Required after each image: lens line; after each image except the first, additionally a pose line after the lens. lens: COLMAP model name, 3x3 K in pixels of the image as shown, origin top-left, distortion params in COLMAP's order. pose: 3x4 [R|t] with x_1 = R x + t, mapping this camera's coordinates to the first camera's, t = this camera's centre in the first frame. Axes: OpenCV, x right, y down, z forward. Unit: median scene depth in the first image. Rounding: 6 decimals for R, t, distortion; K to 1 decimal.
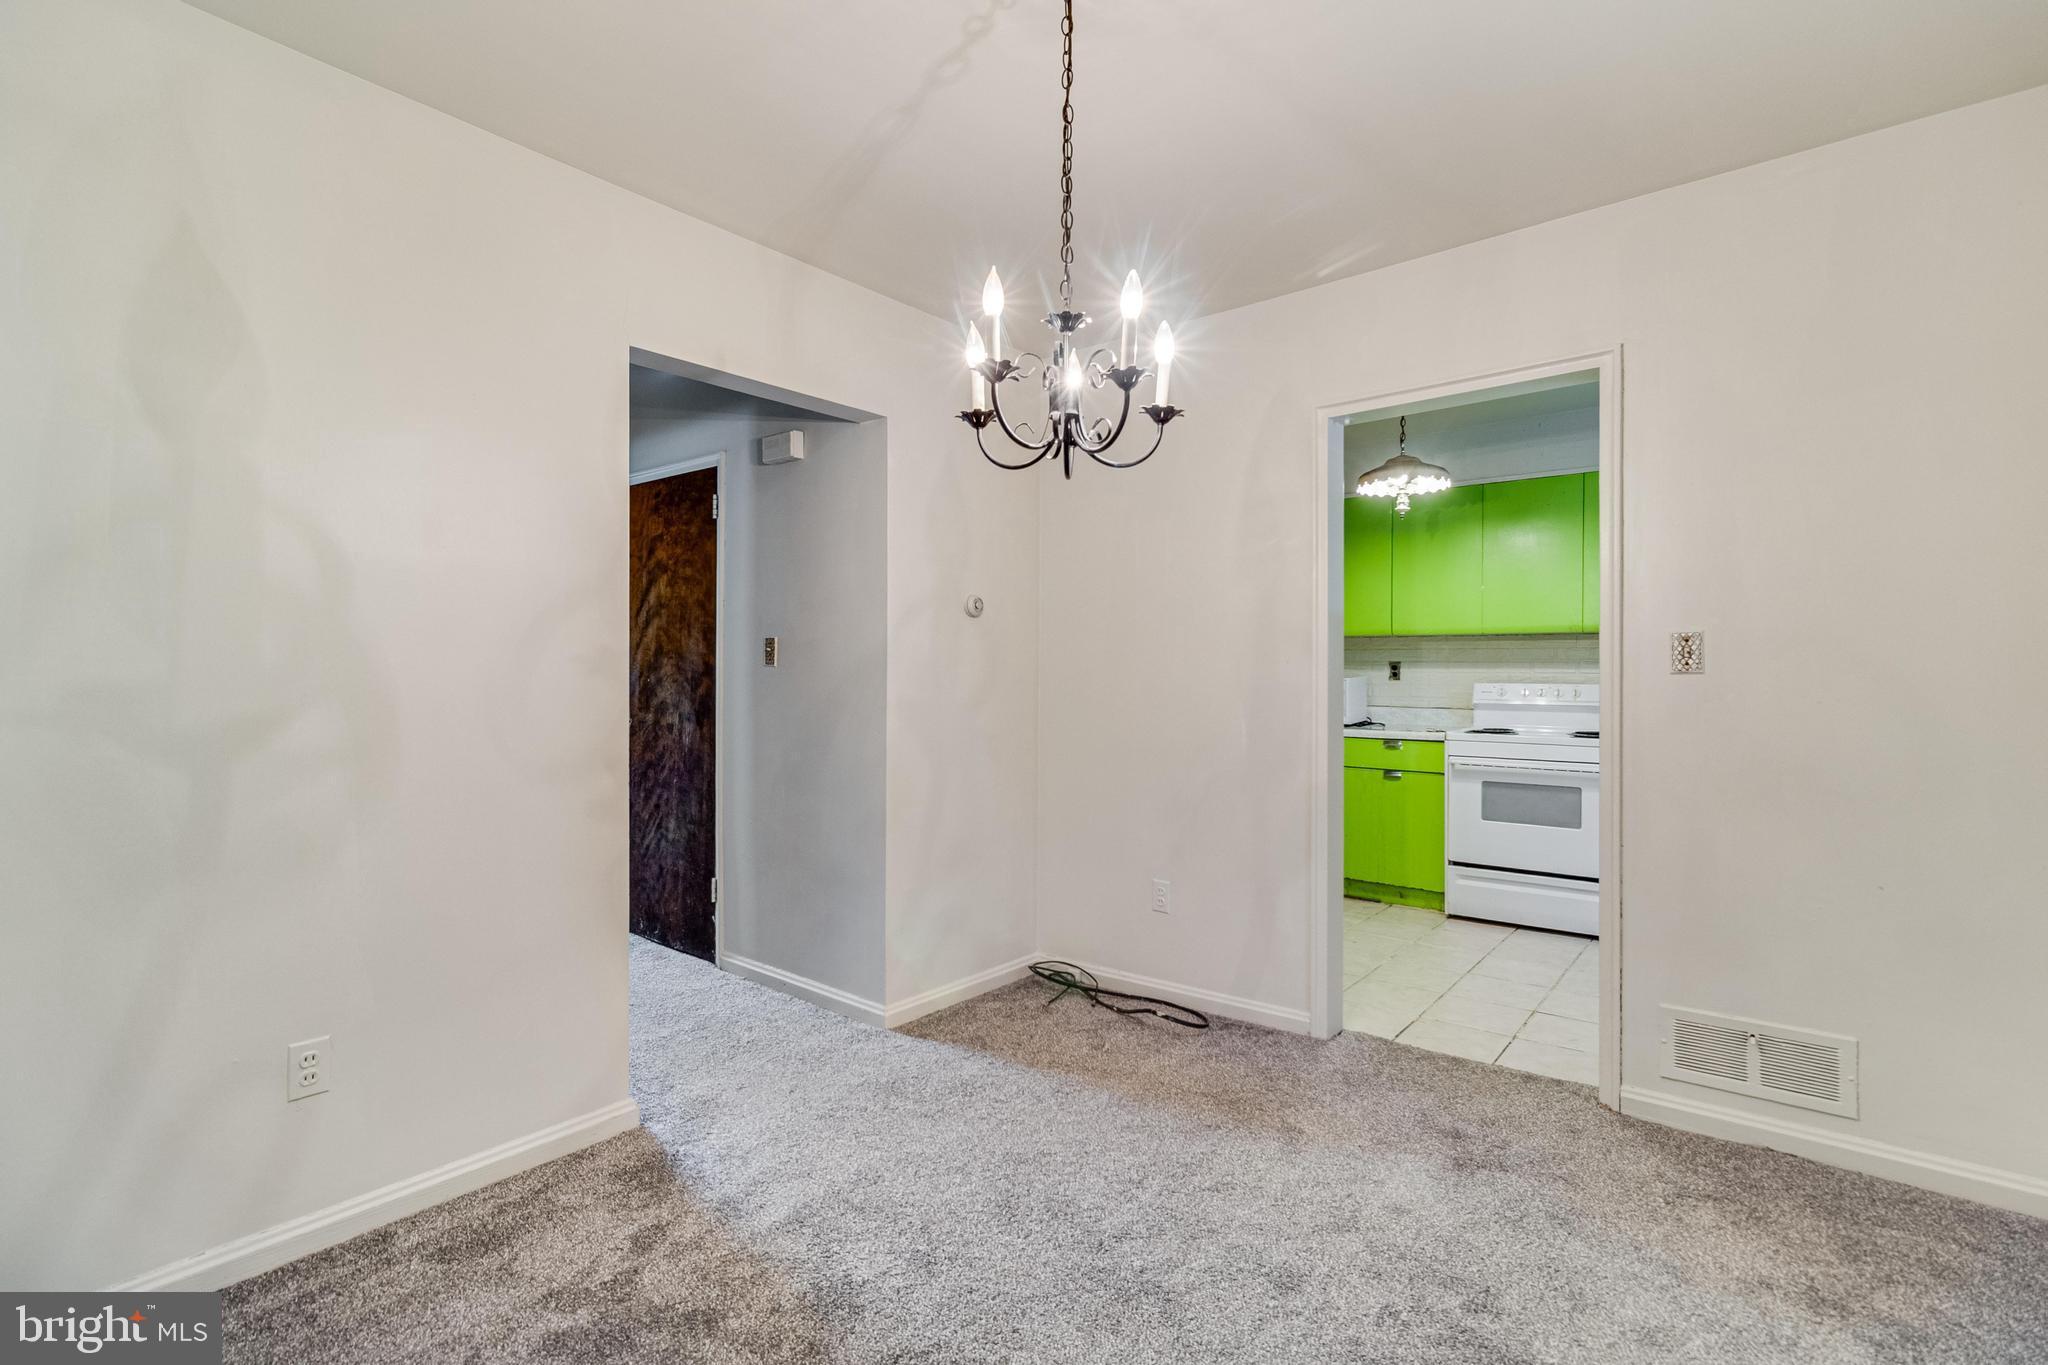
lens RADIAL K [[938.3, 0, 1037.5], [0, 938.3, 667.6], [0, 0, 1]] dist [-0.003280, 0.000847]
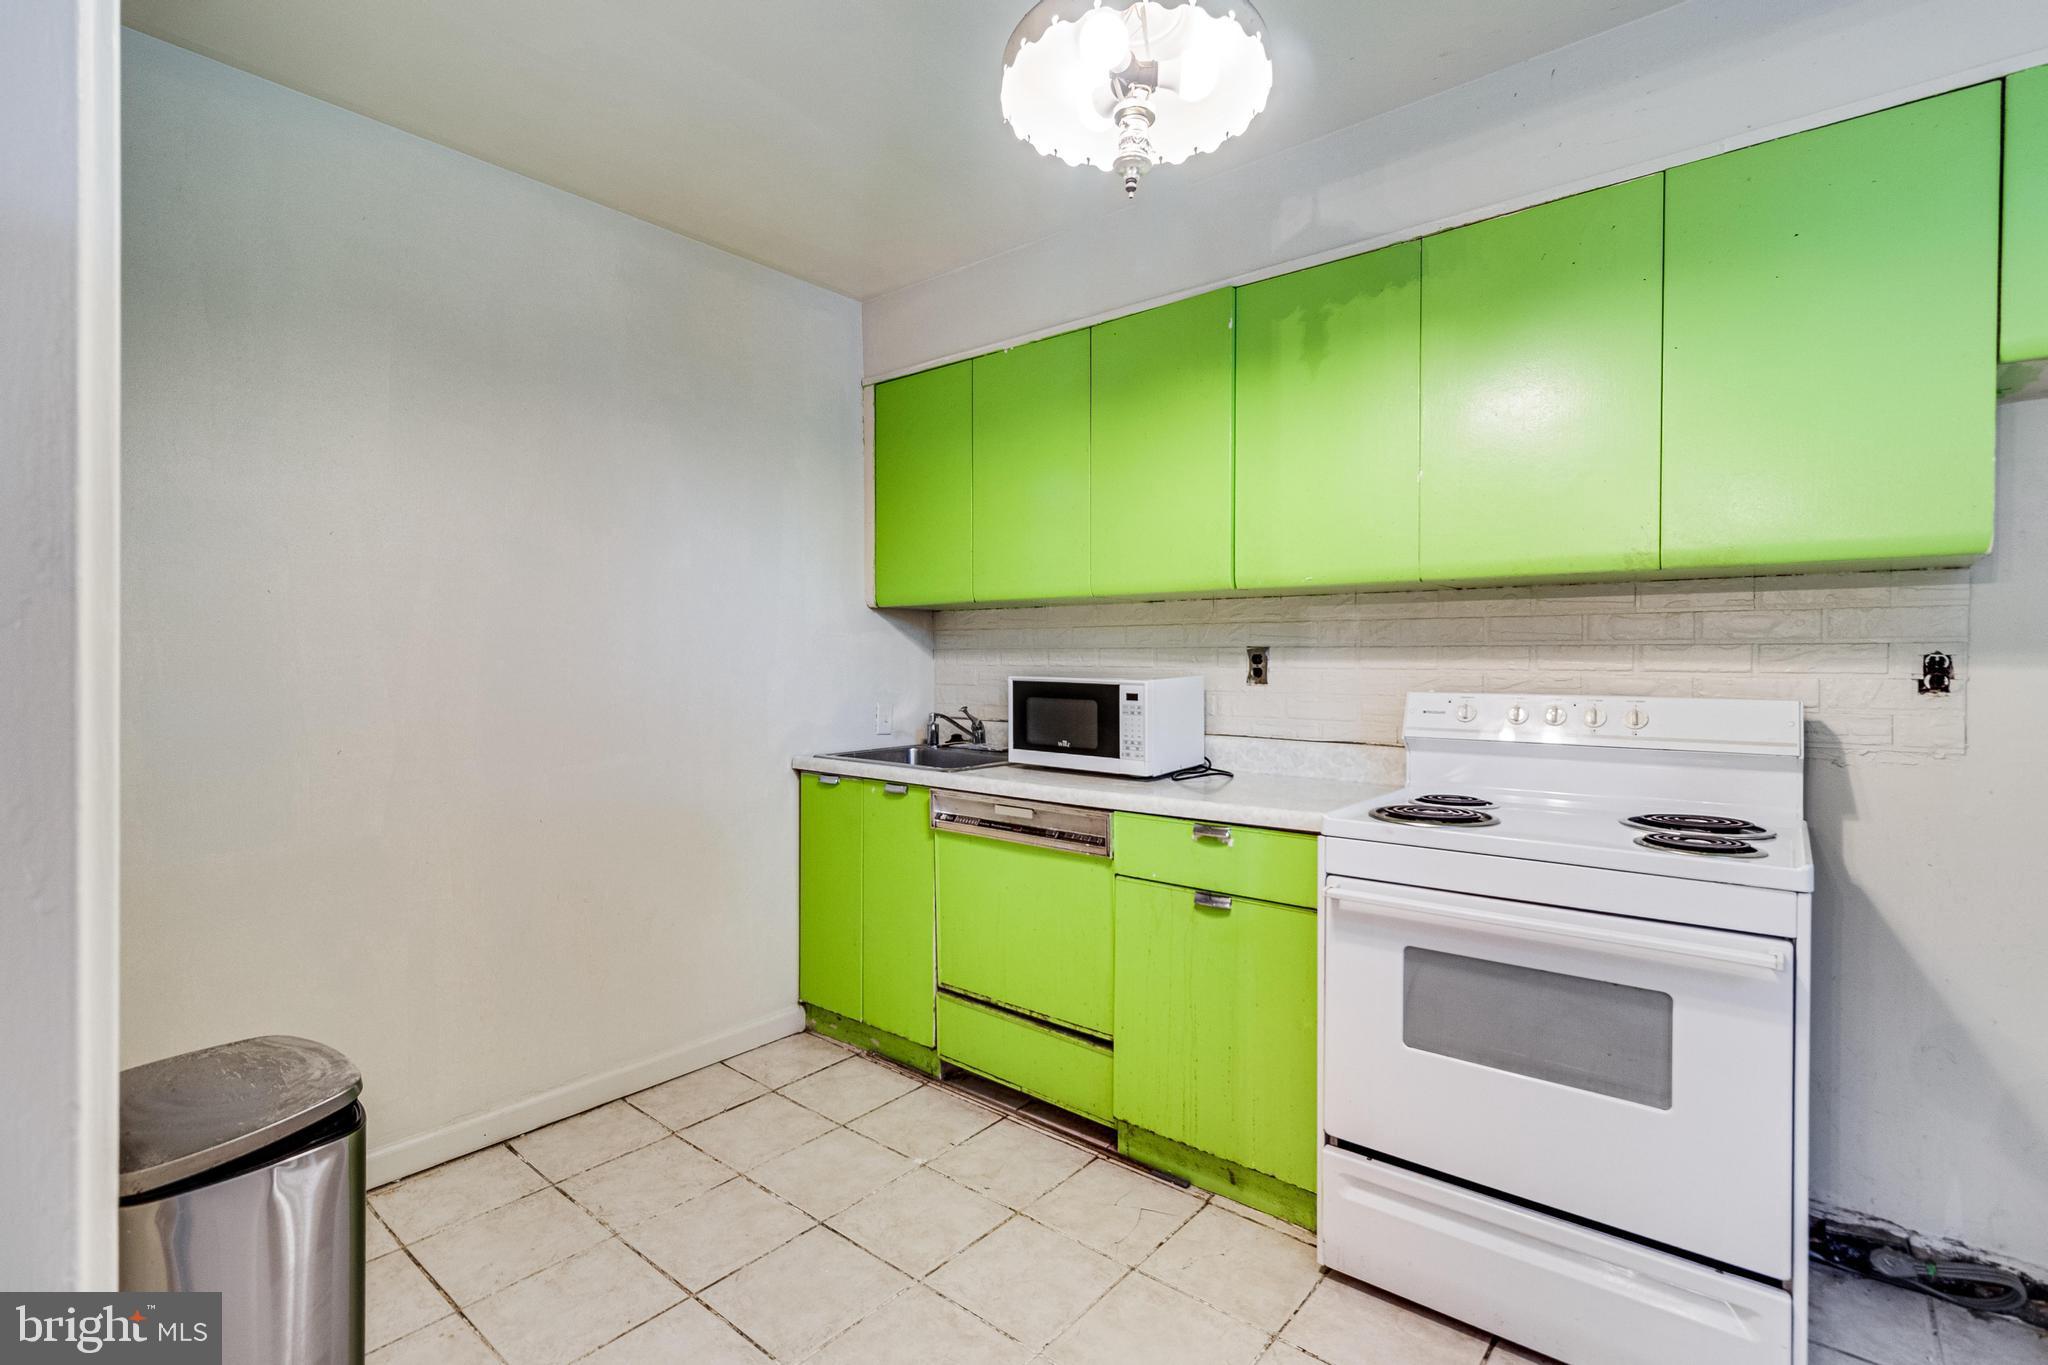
lens RADIAL K [[938.3, 0, 1028.6], [0, 938.3, 661.8], [0, 0, 1]] dist [-0.003280, 0.000847]
pose [[0.999903, 0.000638, -0.013947, 0.298792], [-0.000587, 0.999993, 0.003674, 0.000092], [0.013950, -0.003665, 0.999896, 0.560948]]
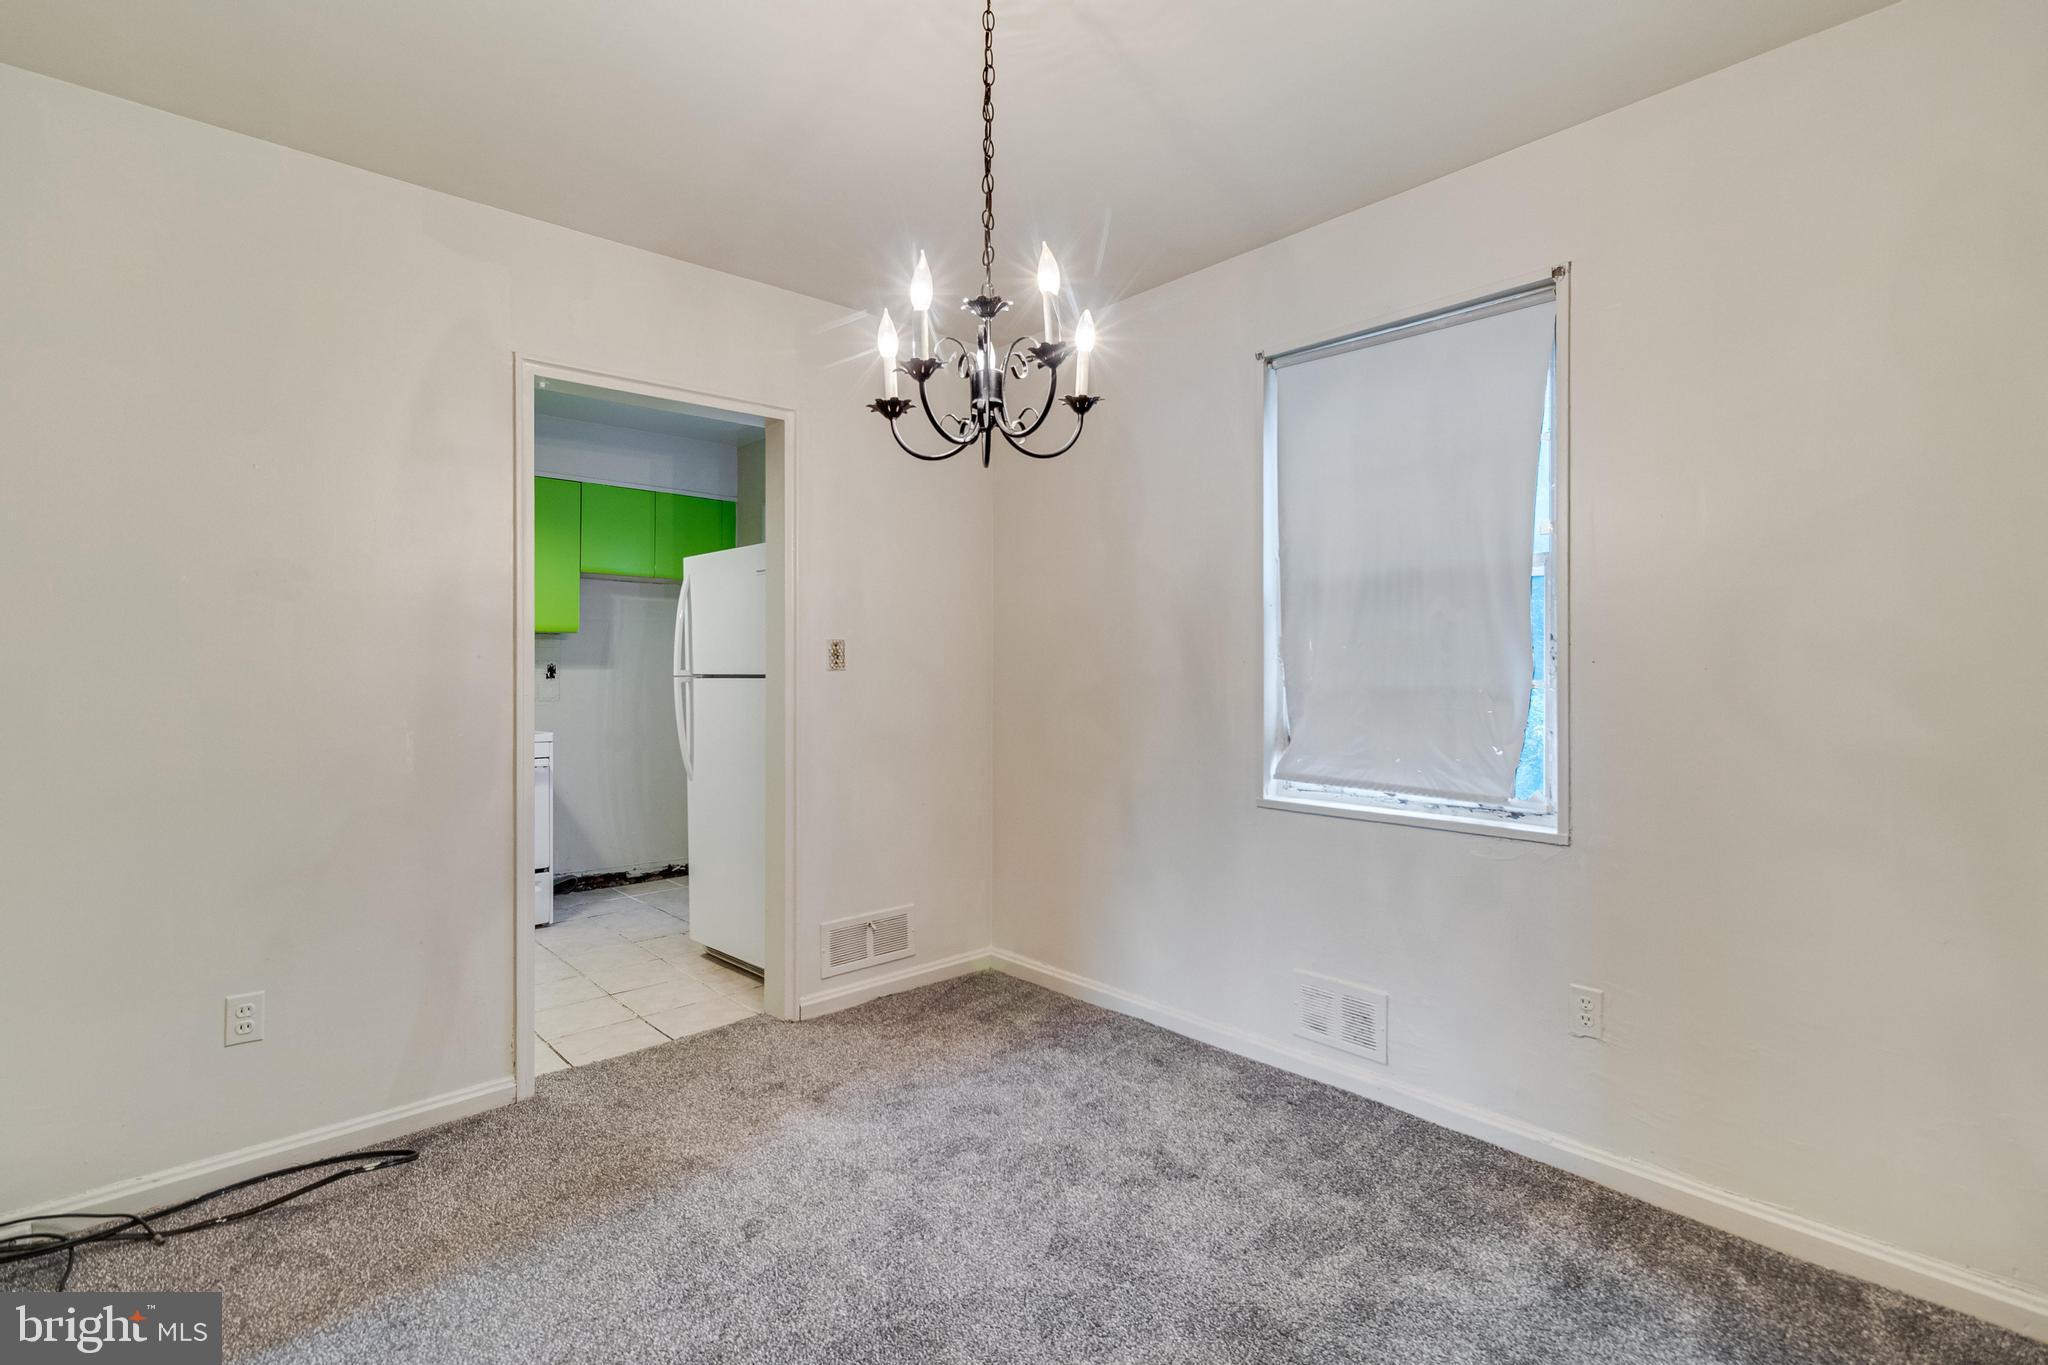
lens RADIAL K [[938.3, 0, 1036.2], [0, 938.3, 684.3], [0, 0, 1]] dist [-0.003280, 0.000847]
pose [[0.150302, -0.015839, 0.988513, -0.522420], [-0.003966, 0.999854, 0.016624, 0.002636], [-0.988632, -0.006419, 0.150217, 0.464355]]
